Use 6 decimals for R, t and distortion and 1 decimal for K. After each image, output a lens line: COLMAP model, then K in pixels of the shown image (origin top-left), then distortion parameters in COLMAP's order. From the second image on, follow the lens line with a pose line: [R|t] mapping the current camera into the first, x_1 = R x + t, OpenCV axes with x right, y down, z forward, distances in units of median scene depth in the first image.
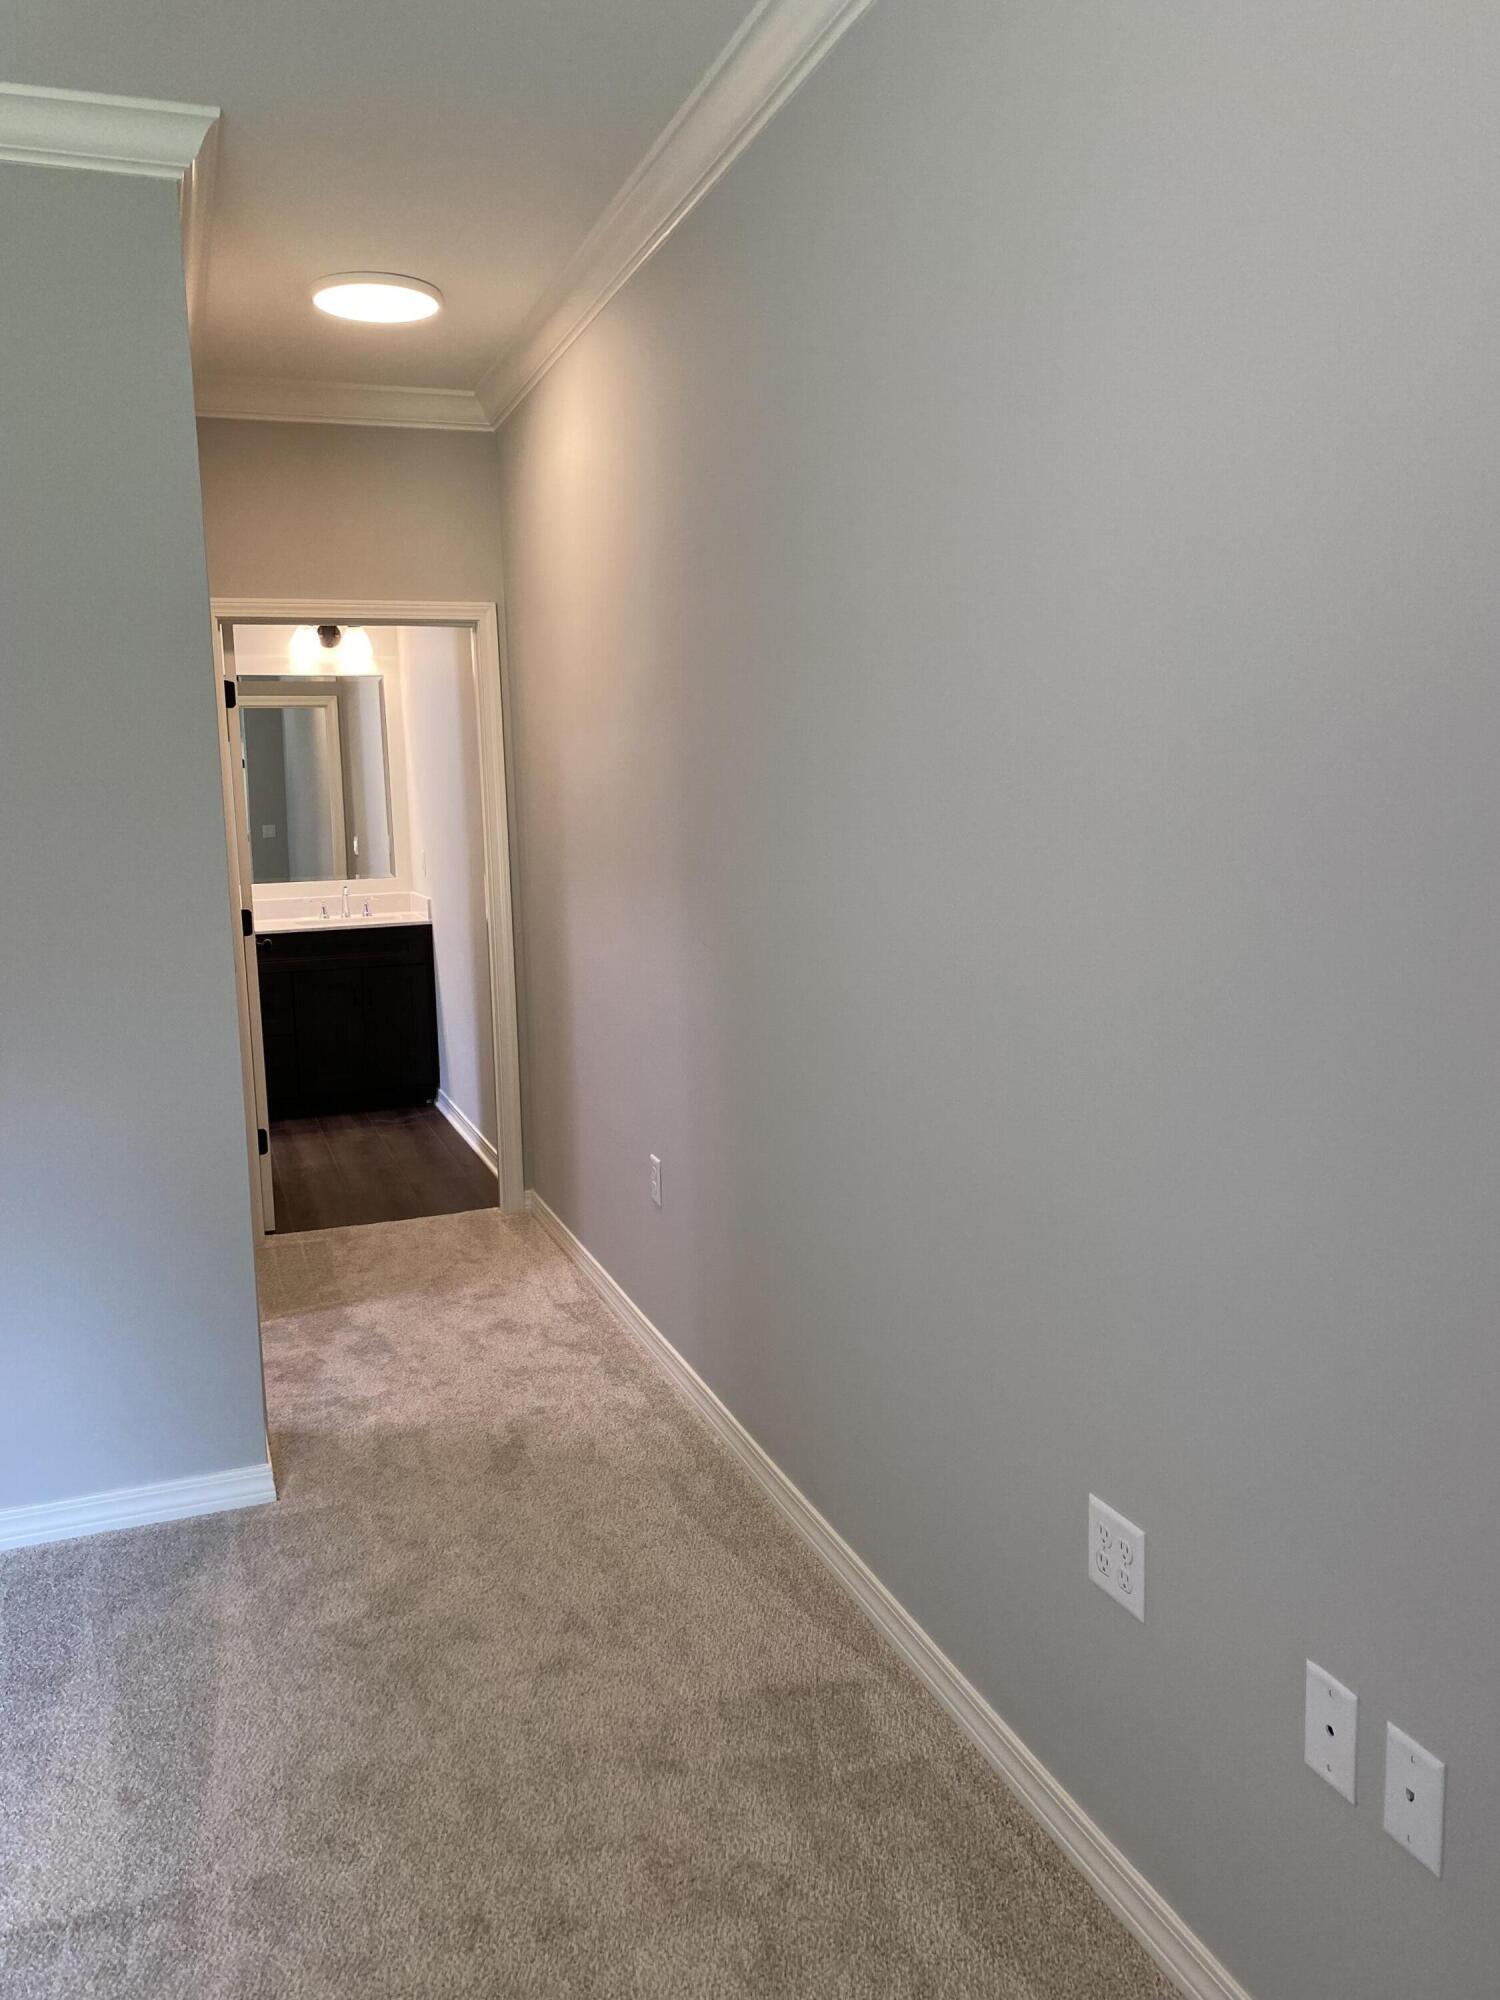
lens RADIAL K [[1541.5, 0, 747.5], [0, 1541.5, 989.7], [0, 0, 1]] dist [0.024303, -0.013152]
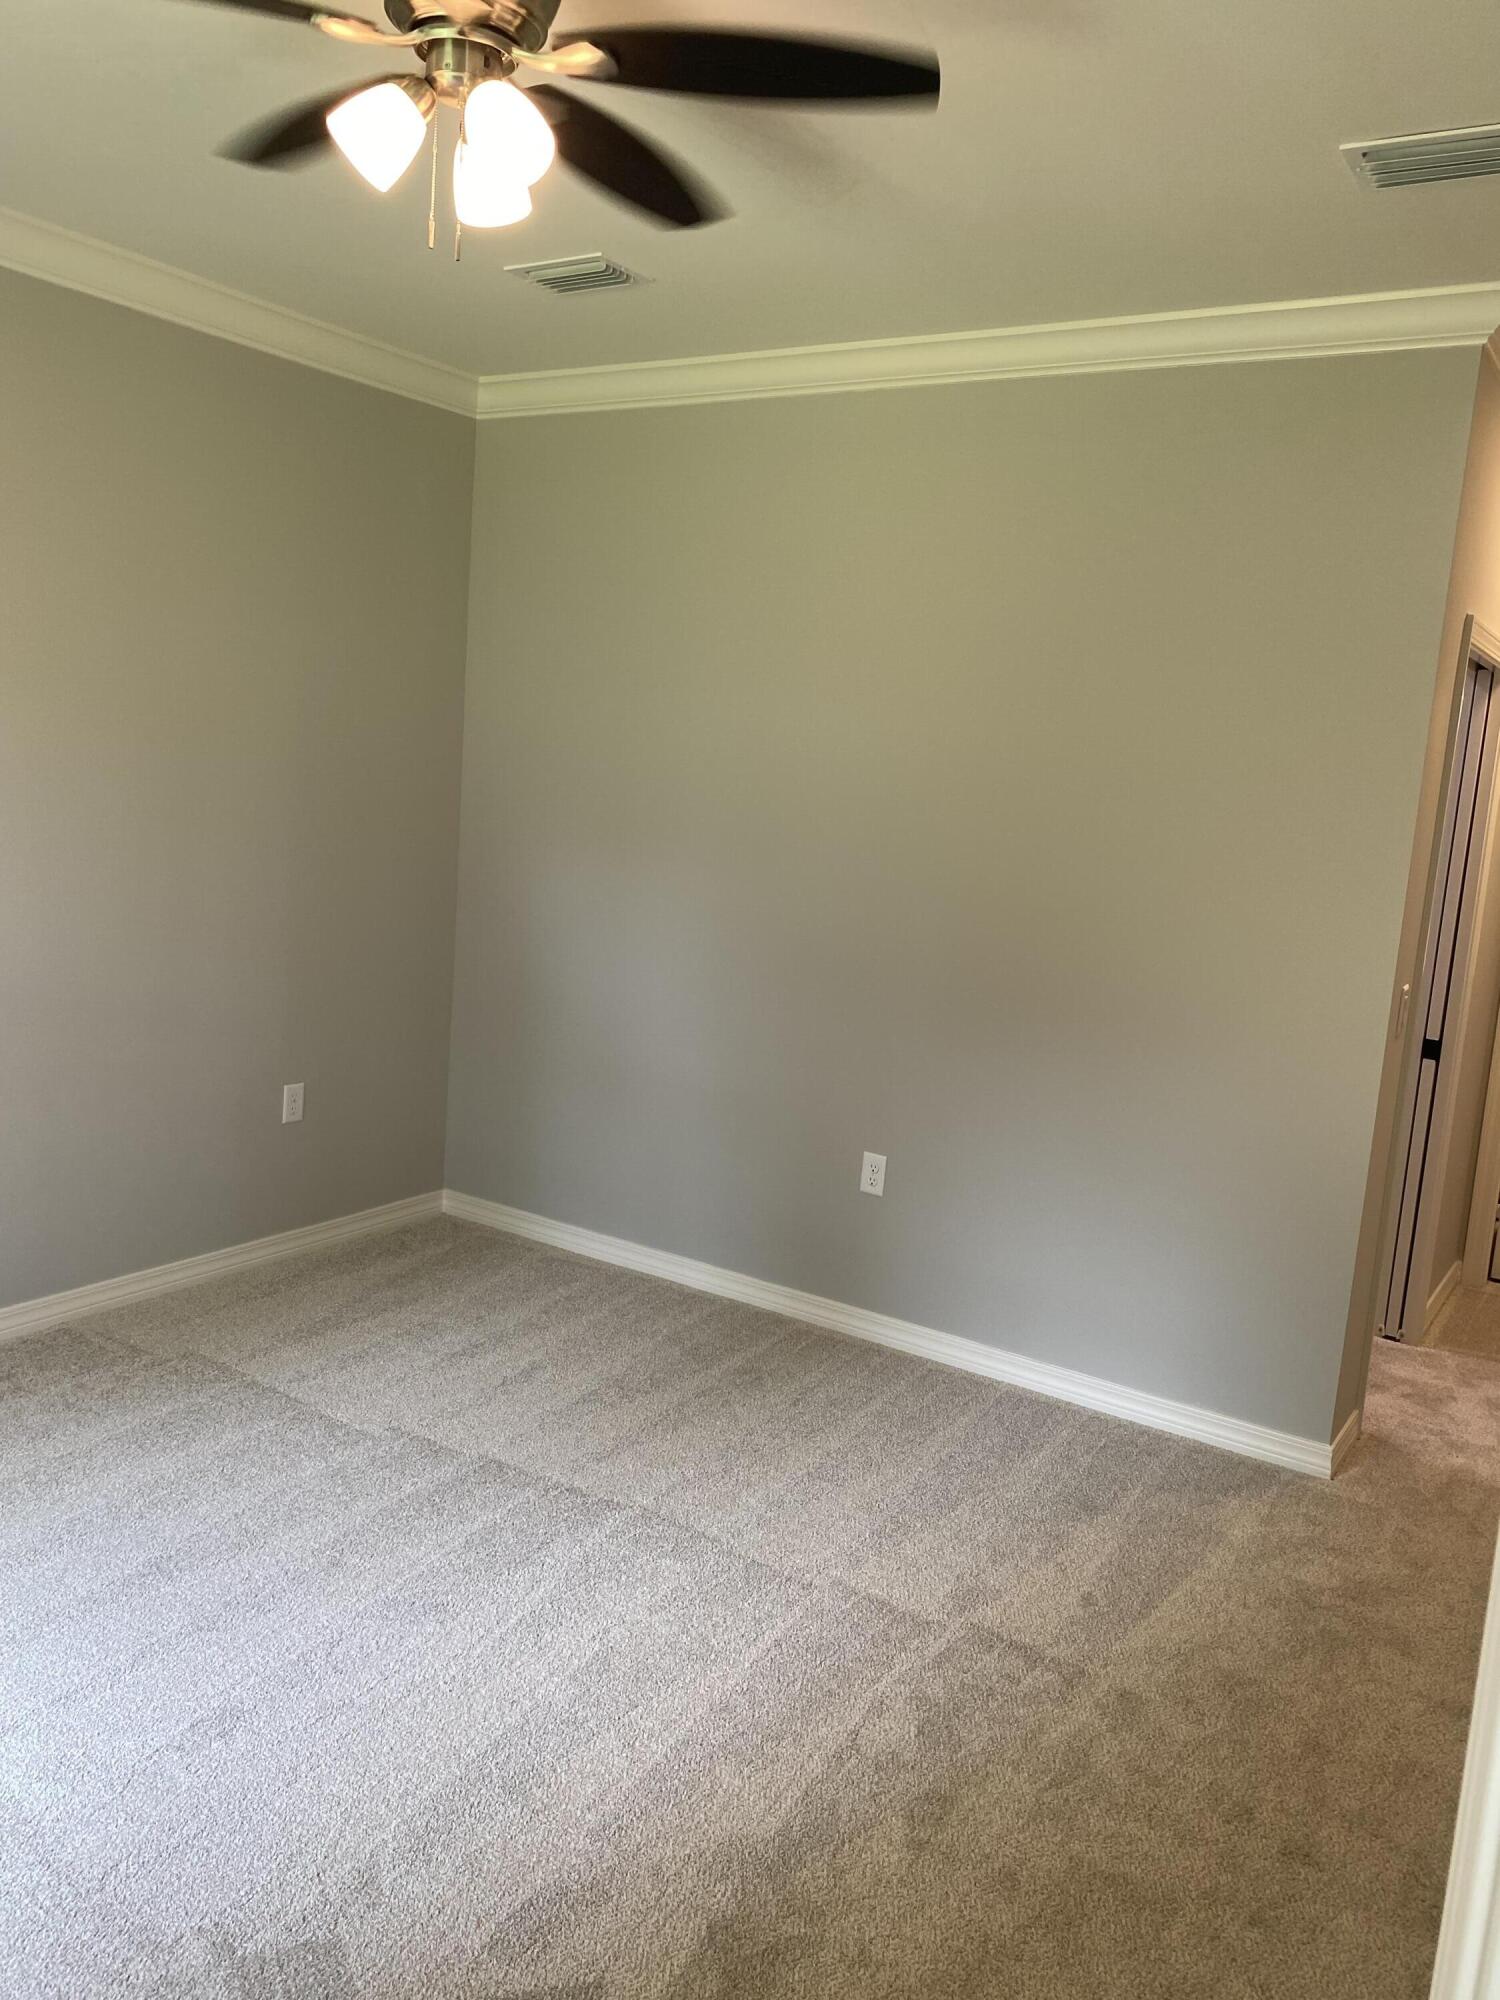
lens RADIAL K [[1541.5, 0, 751.5], [0, 1541.5, 1004.0], [0, 0, 1]] dist [0.024303, -0.013152]
pose [[0.591097, 0.189846, -0.783941, 0.338203], [-0.188732, 0.977480, 0.094410, -0.053897], [0.784210, 0.092149, 0.613616, -0.096634]]
